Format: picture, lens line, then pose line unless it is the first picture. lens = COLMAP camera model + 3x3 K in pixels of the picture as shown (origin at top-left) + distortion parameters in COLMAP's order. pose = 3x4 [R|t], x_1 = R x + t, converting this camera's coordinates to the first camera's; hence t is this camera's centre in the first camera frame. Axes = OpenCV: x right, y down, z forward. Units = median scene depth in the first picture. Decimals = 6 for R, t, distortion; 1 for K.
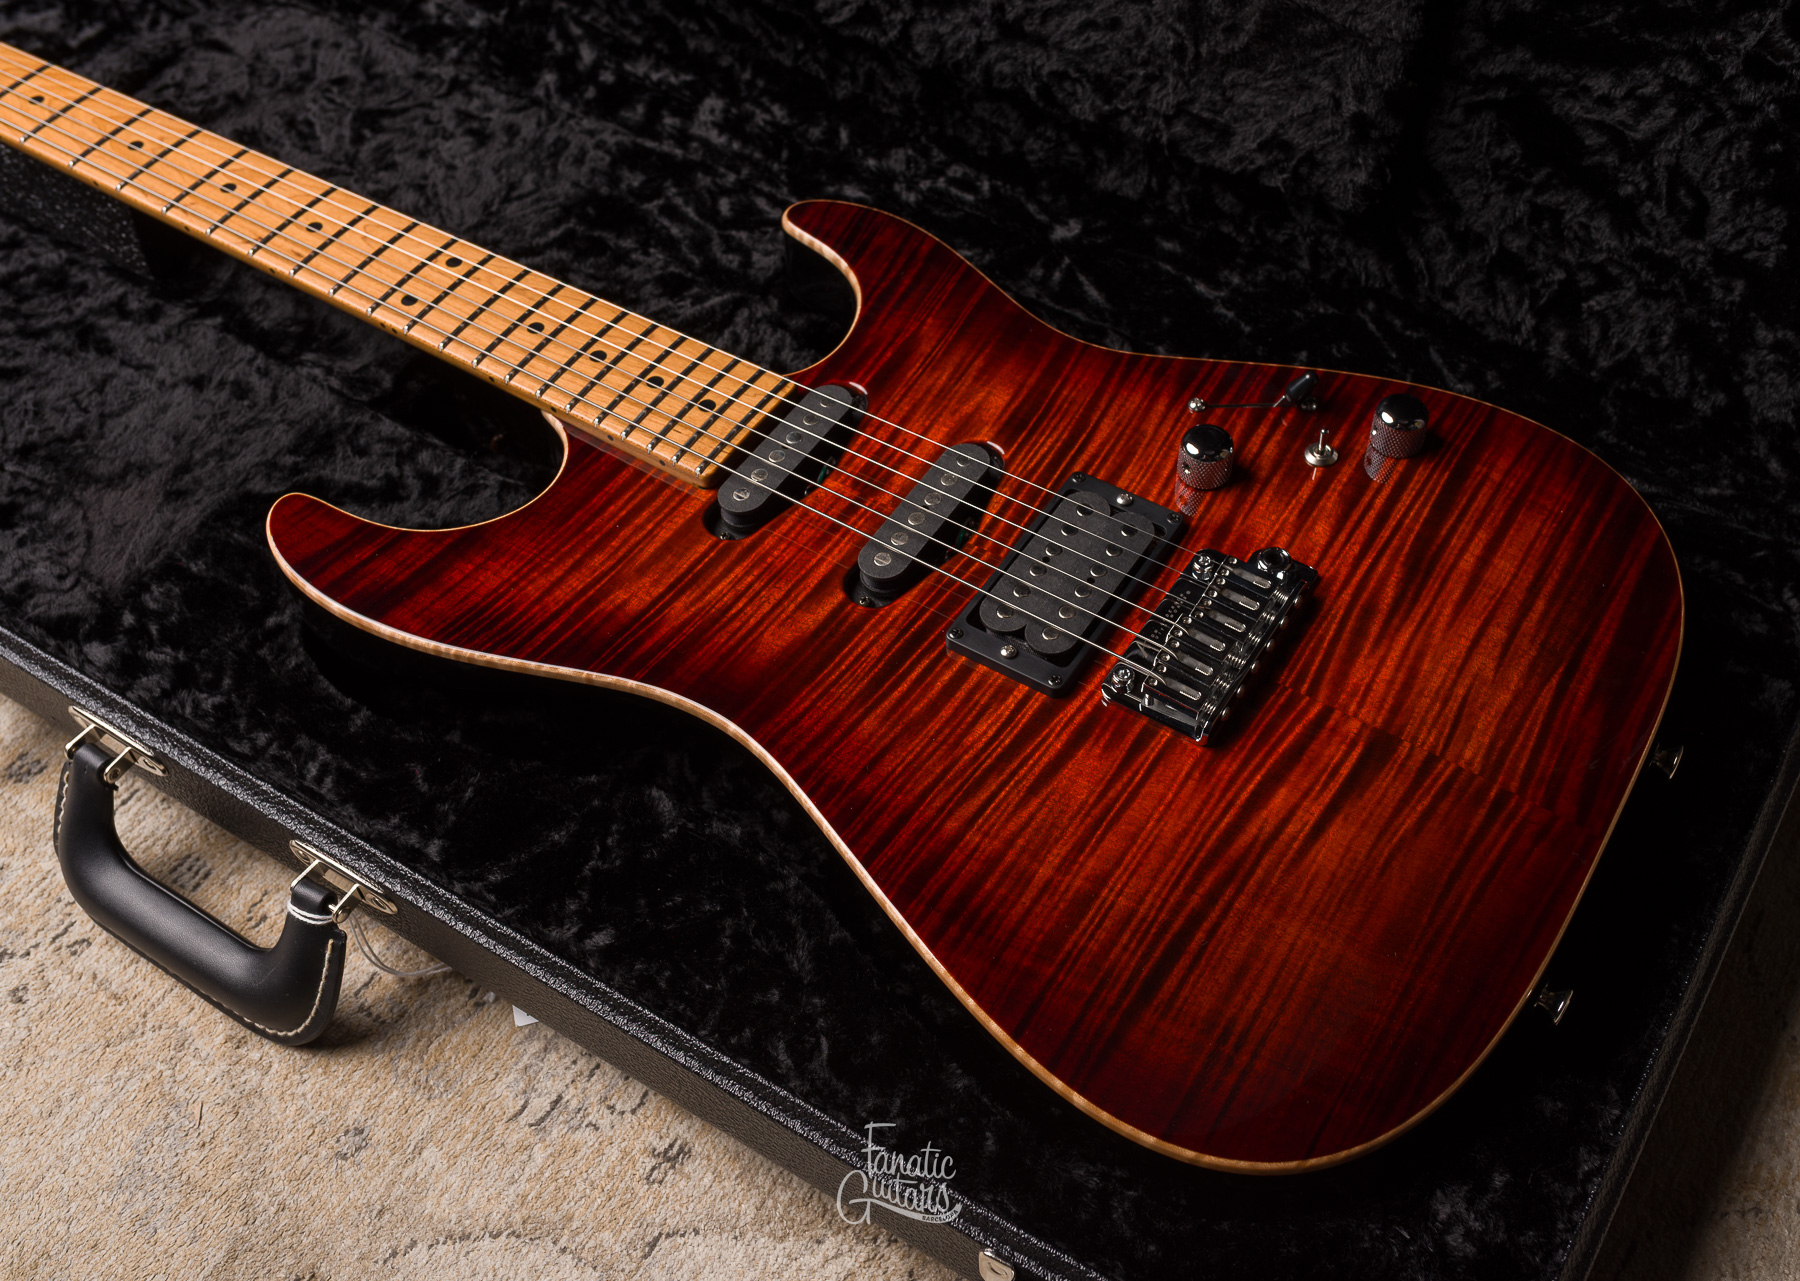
lens RADIAL K [[1913.5, 0, 960.4], [0, 1913.5, 639.0], [0, 0, 1]] dist [-0.002545, 0.006422]
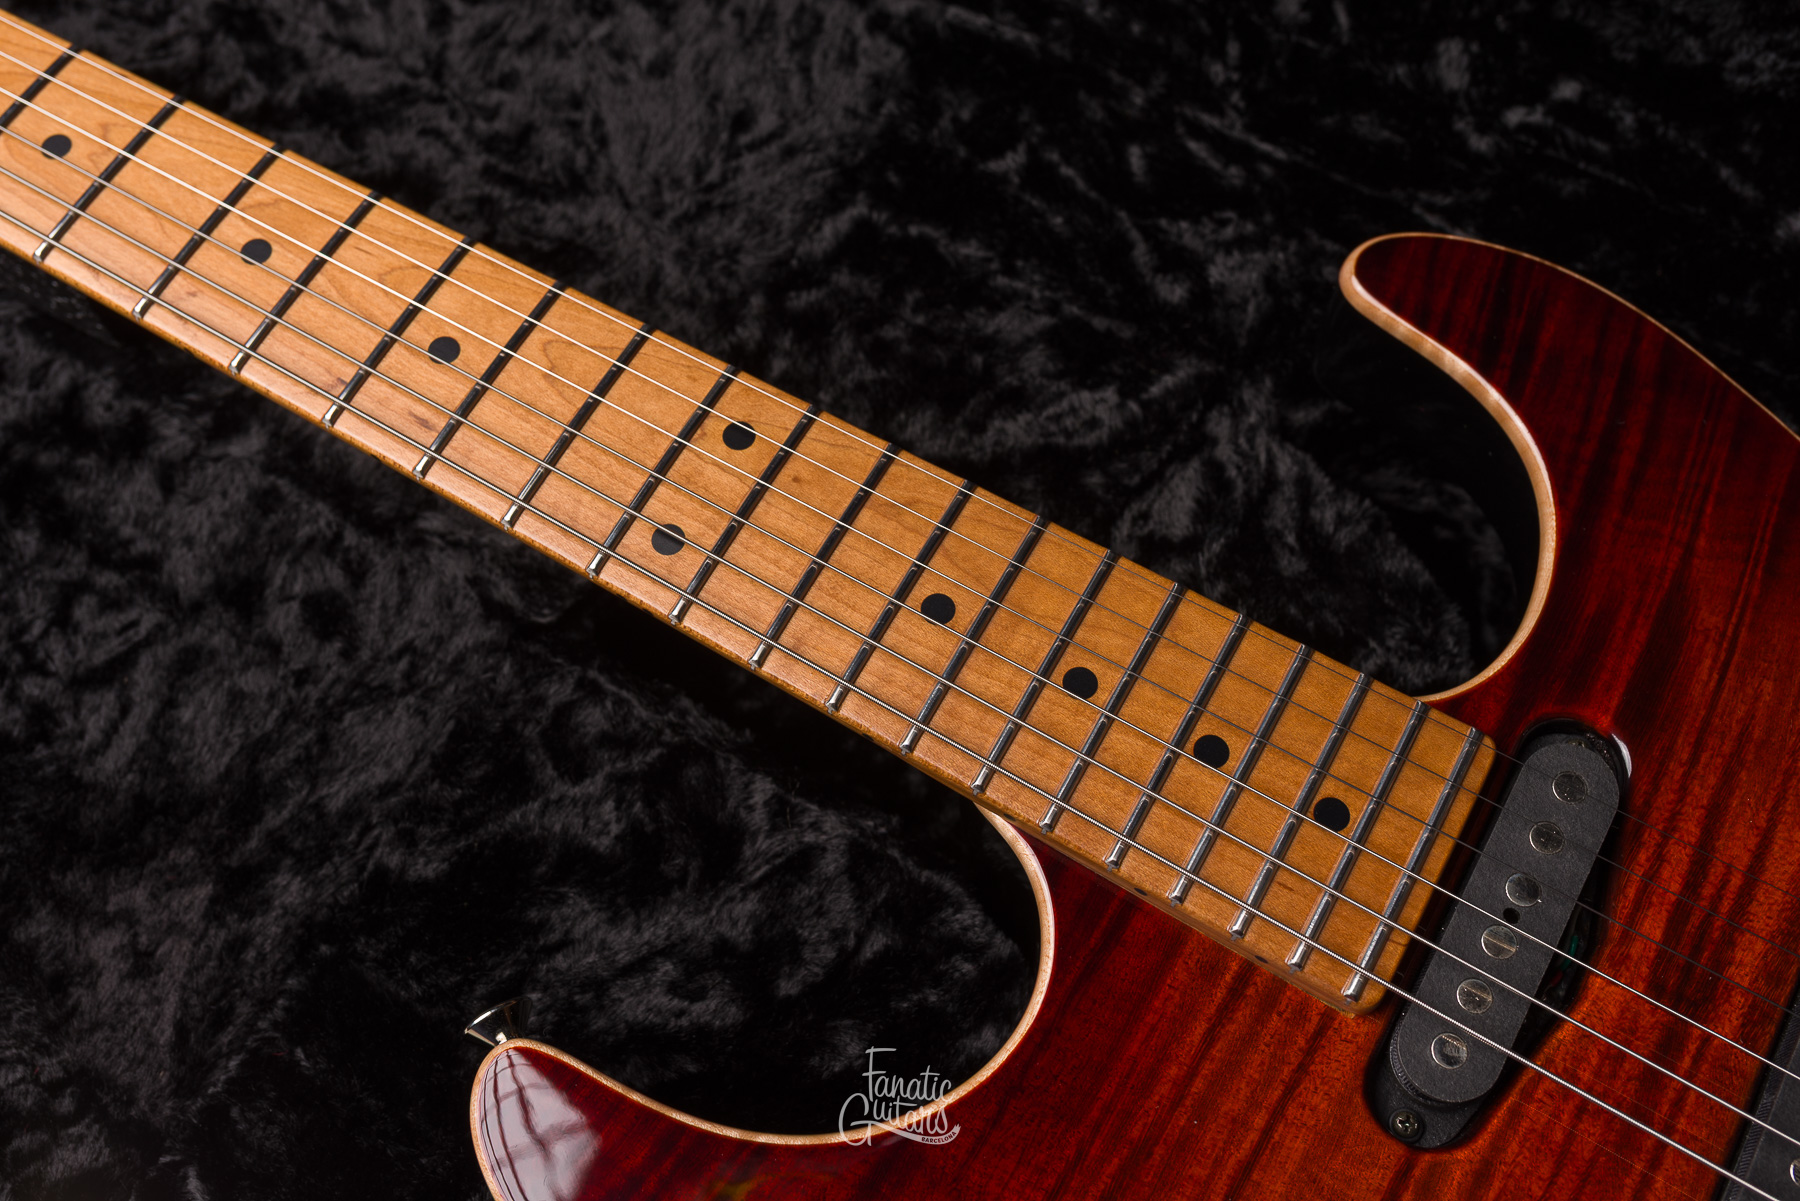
lens RADIAL K [[1787.6, 0, 900.7], [0, 1787.6, 598.2], [0, 0, 1]] dist [0.004373, -0.005950]
pose [[0.999392, -0.033835, 0.008429, -0.249259], [0.030275, 0.961916, 0.271663, -0.308807], [-0.017300, -0.271243, 0.962355, 0.587494]]
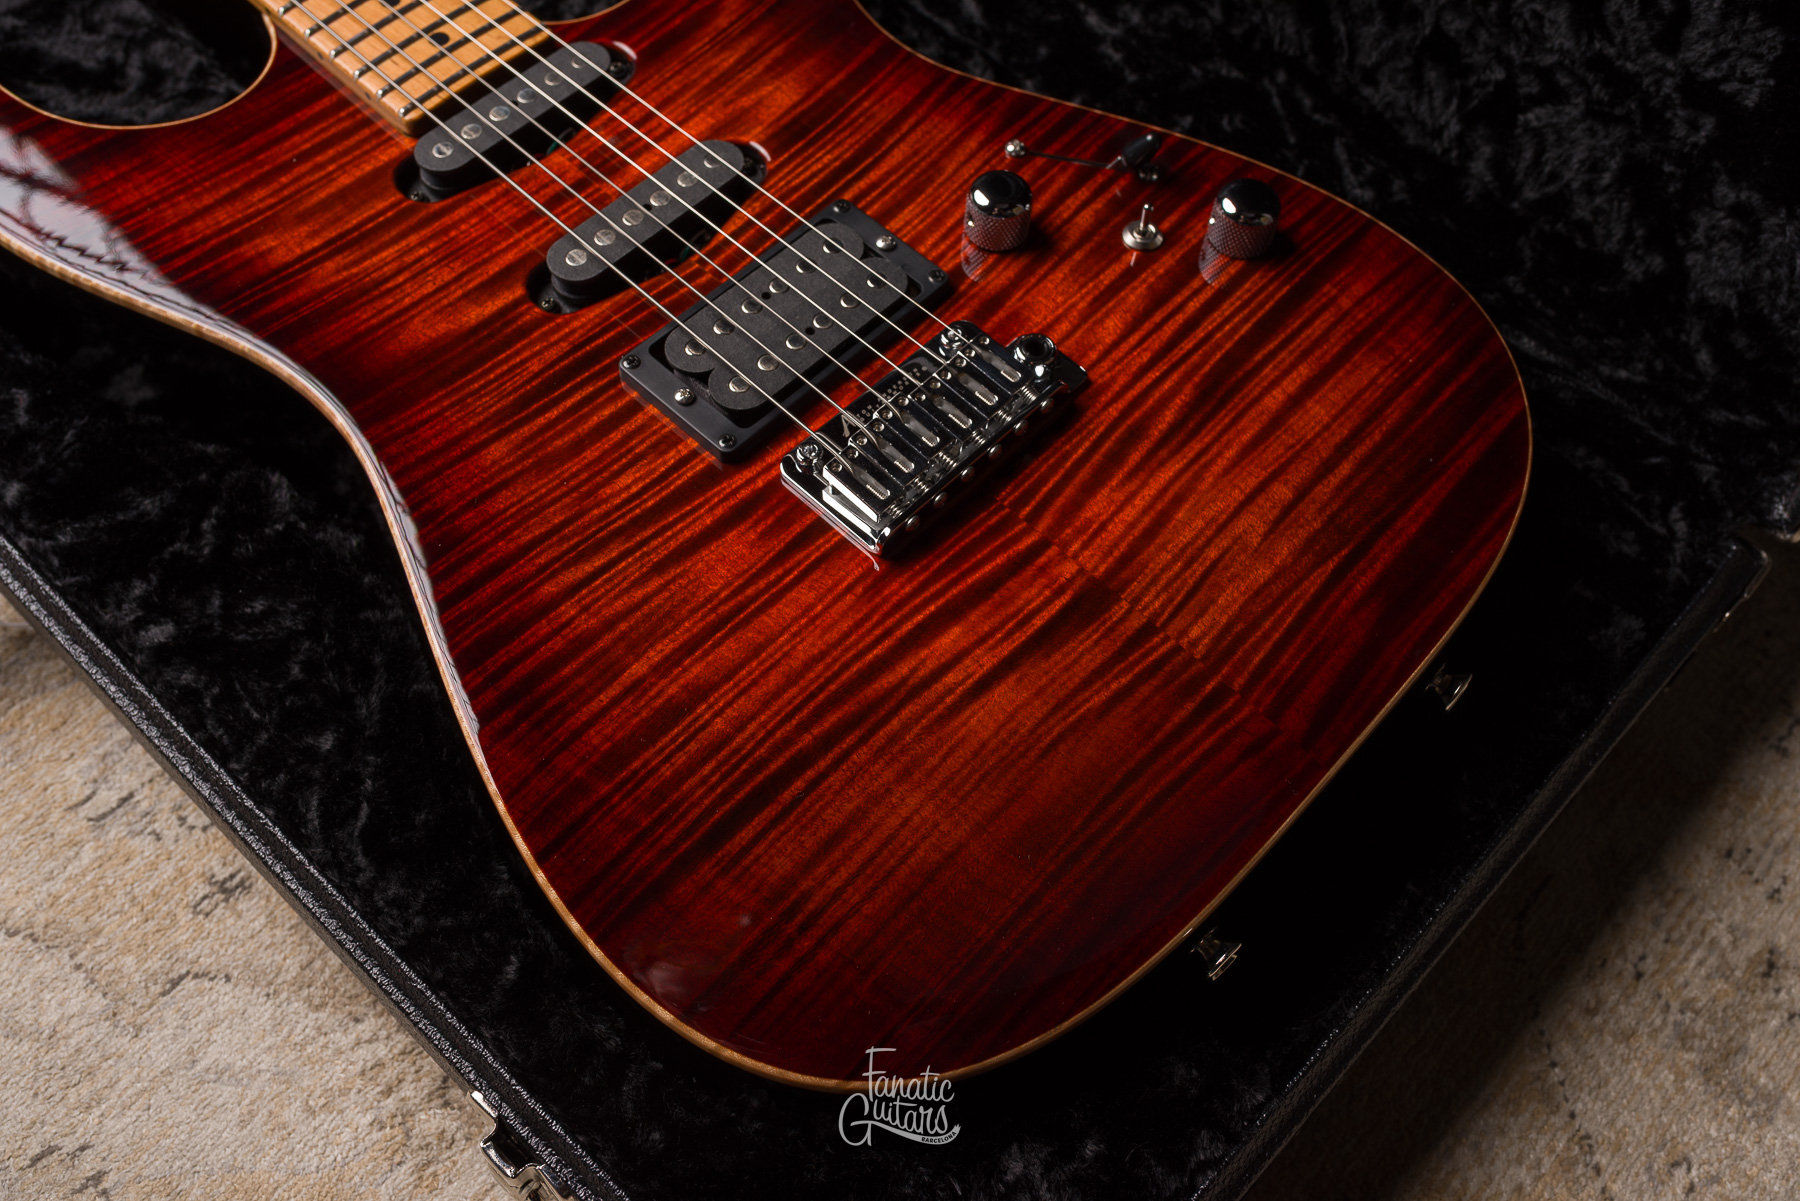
lens RADIAL K [[1766.5, 0, 901.6], [0, 1766.5, 598.3], [0, 0, 1]] dist [-0.001871, 0.004477]
pose [[0.977687, 0.202159, -0.057093, 0.163083], [-0.193504, 0.972479, 0.129771, -0.023521], [0.081756, -0.115828, 0.989899, 0.224746]]
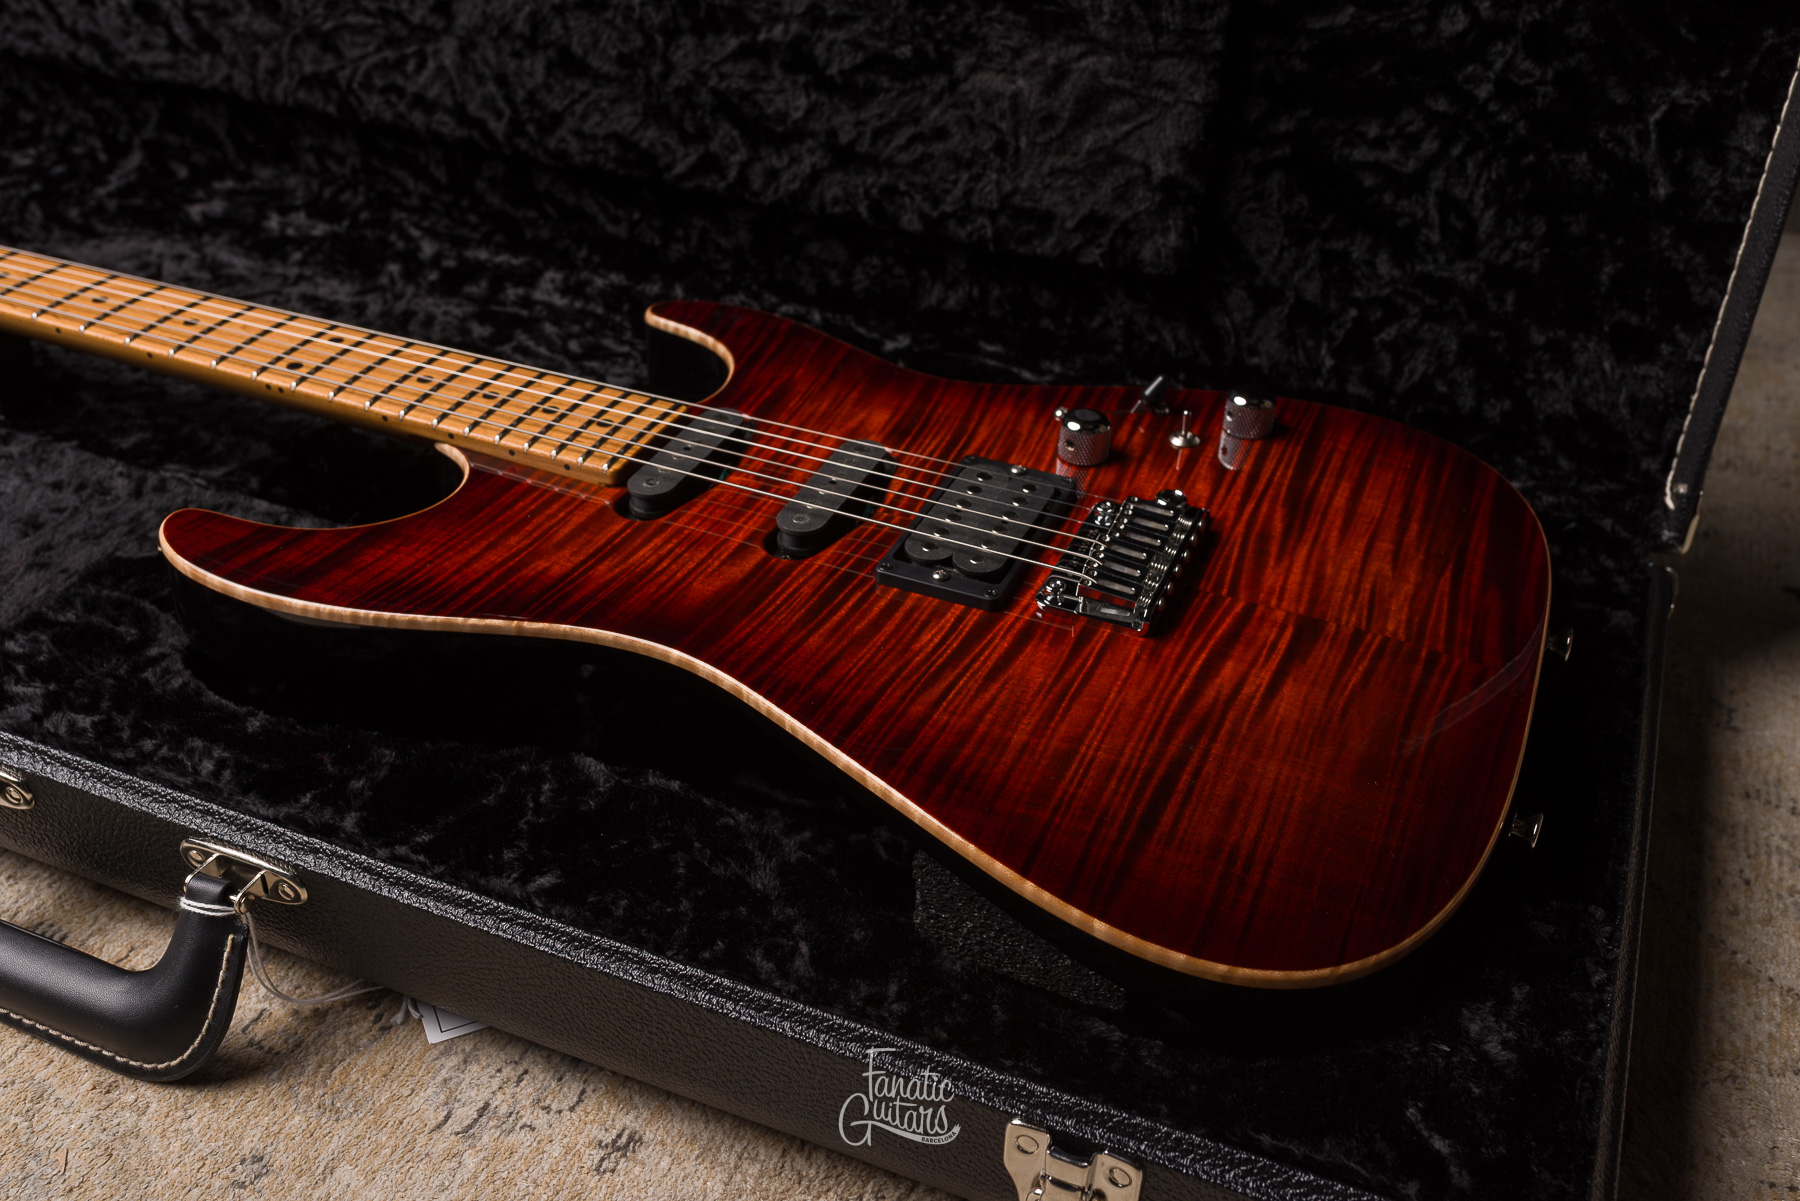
lens RADIAL K [[1751.9, 0, 900.0], [0, 1751.9, 600.5], [0, 0, 1]] dist [-0.000231, -0.001998]
pose [[0.985656, -0.048706, 0.161583, -0.135490], [0.095040, 0.951387, -0.292968, 0.266953], [-0.139459, 0.304122, 0.942370, 0.116302]]
